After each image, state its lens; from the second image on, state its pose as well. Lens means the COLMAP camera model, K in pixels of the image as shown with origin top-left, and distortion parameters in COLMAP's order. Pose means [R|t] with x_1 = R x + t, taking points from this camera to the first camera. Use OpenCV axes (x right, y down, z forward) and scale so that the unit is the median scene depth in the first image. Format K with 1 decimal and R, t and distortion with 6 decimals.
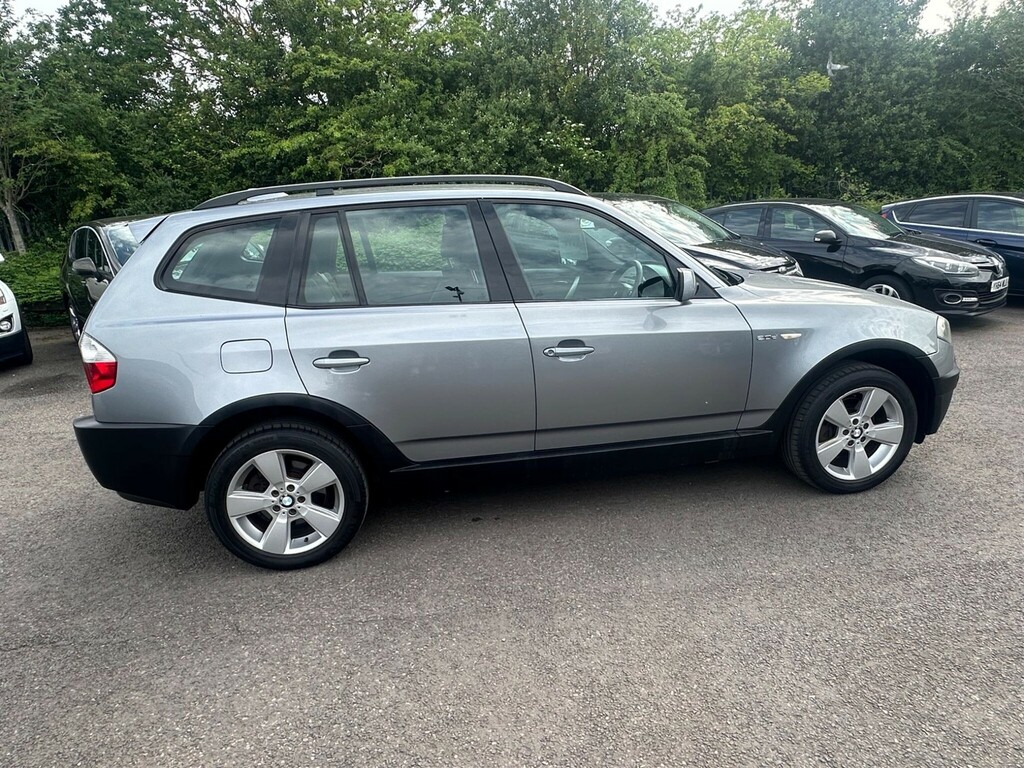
lens RADIAL K [[640.7, 0, 514.0], [0, 640.7, 386.8], [0, 0, 1]] dist [-0.005841, 0.002318]
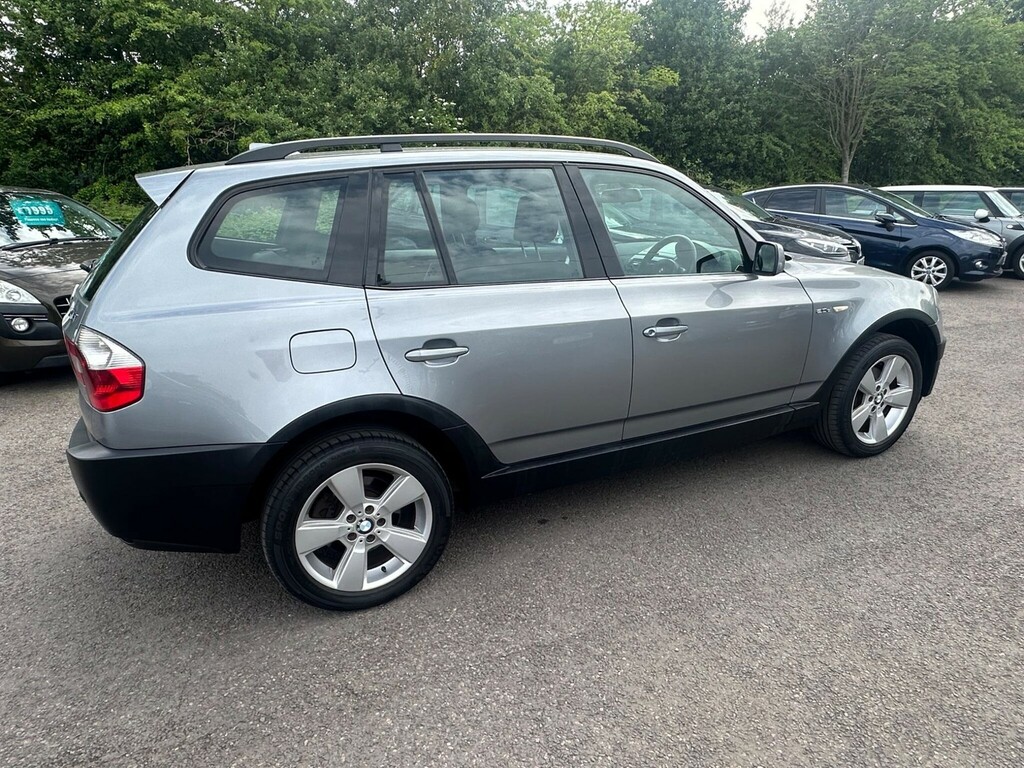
lens RADIAL K [[640.7, 0, 511.2], [0, 640.7, 389.6], [0, 0, 1]] dist [-0.005841, 0.002318]
pose [[0.962171, -0.061414, 0.265435, -0.330245], [0.055504, 0.998016, 0.029716, -0.008618], [-0.266733, -0.013859, 0.963671, 0.139774]]
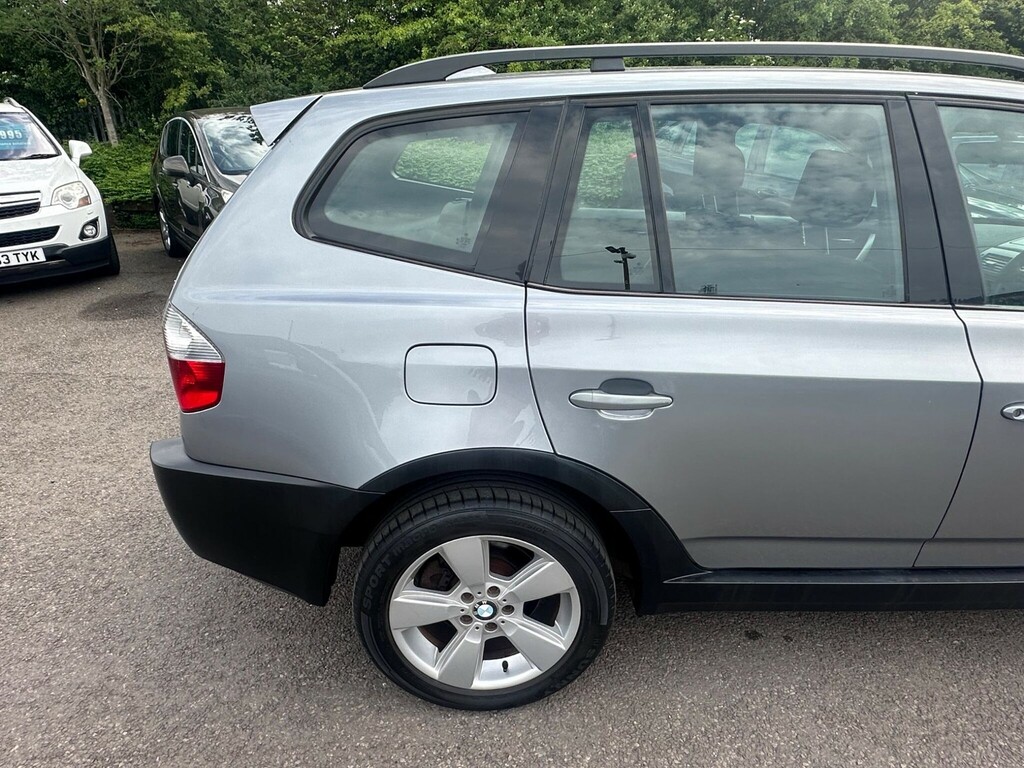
lens RADIAL K [[640.7, 0, 502.8], [0, 640.7, 387.8], [0, 0, 1]] dist [-0.005841, 0.002318]
pose [[0.988899, 0.100284, -0.109645, -0.254563], [-0.086248, 0.988272, 0.126017, -0.087724], [0.120996, -0.115162, 0.985950, 0.382023]]
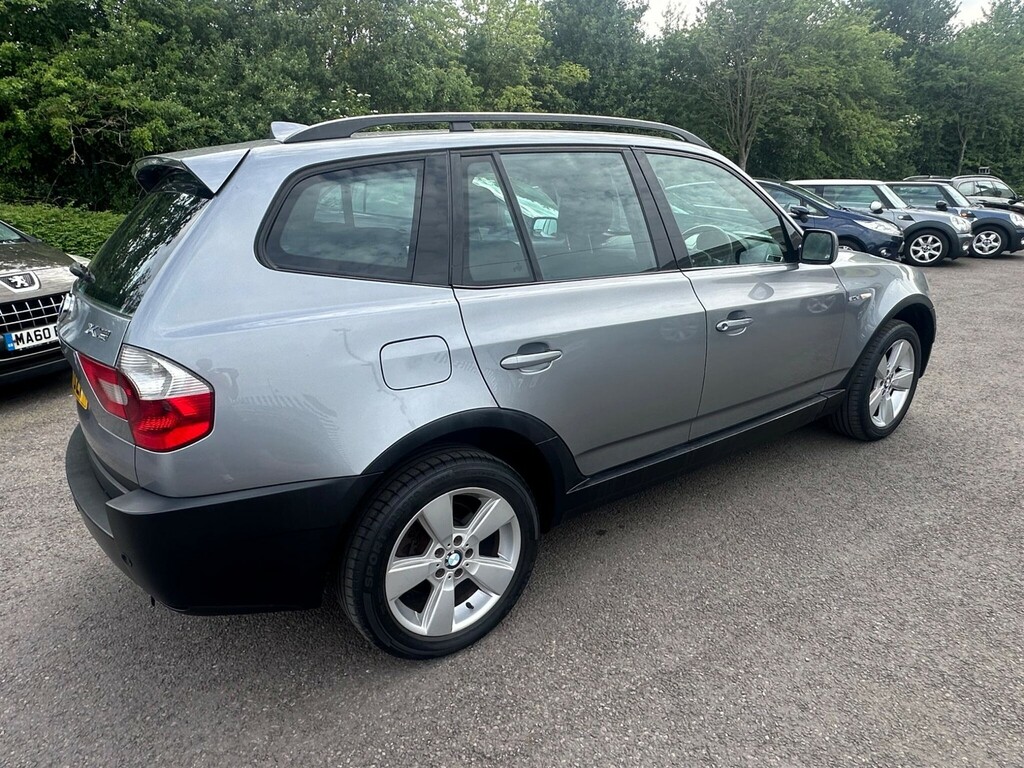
lens RADIAL K [[640.7, 0, 508.3], [0, 640.7, 390.8], [0, 0, 1]] dist [-0.005841, 0.002318]
pose [[0.903341, -0.113370, 0.413668, -0.497584], [0.103203, 0.993553, 0.046925, -0.032039], [-0.416321, 0.000303, 0.909218, 0.277844]]
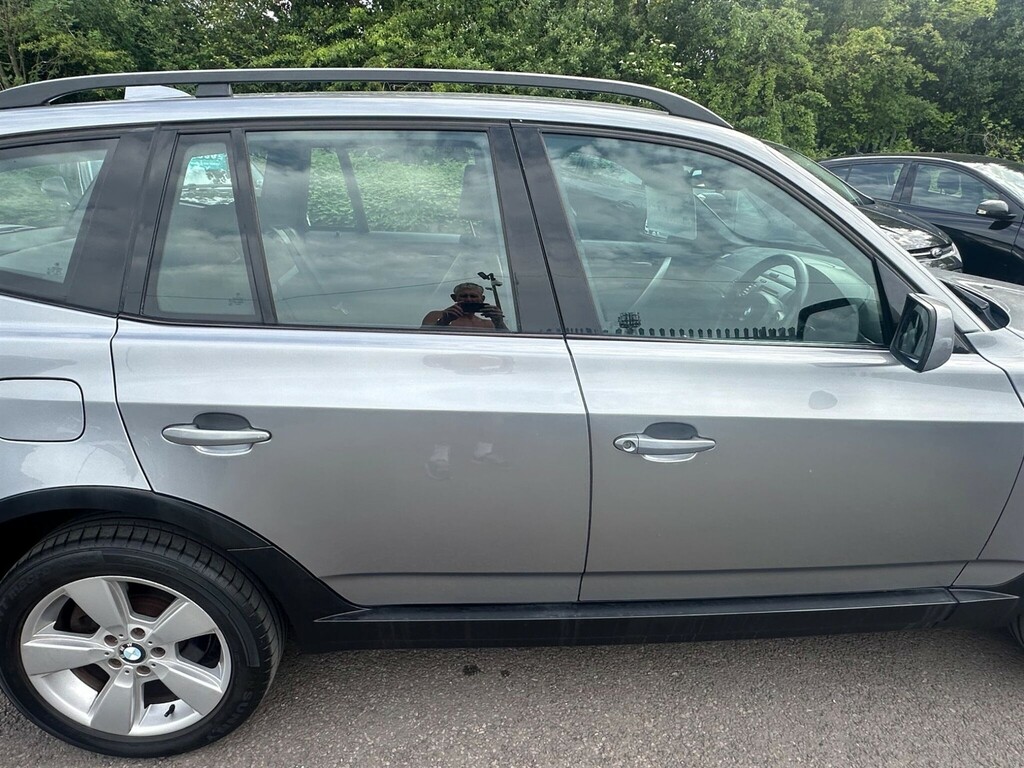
lens RADIAL K [[640.7, 0, 504.7], [0, 640.7, 390.3], [0, 0, 1]] dist [-0.005841, 0.002318]
pose [[0.992339, 0.091696, -0.082793, -0.001335], [-0.083158, 0.991377, 0.101274, -0.118946], [0.091365, -0.093613, 0.991408, 0.424339]]
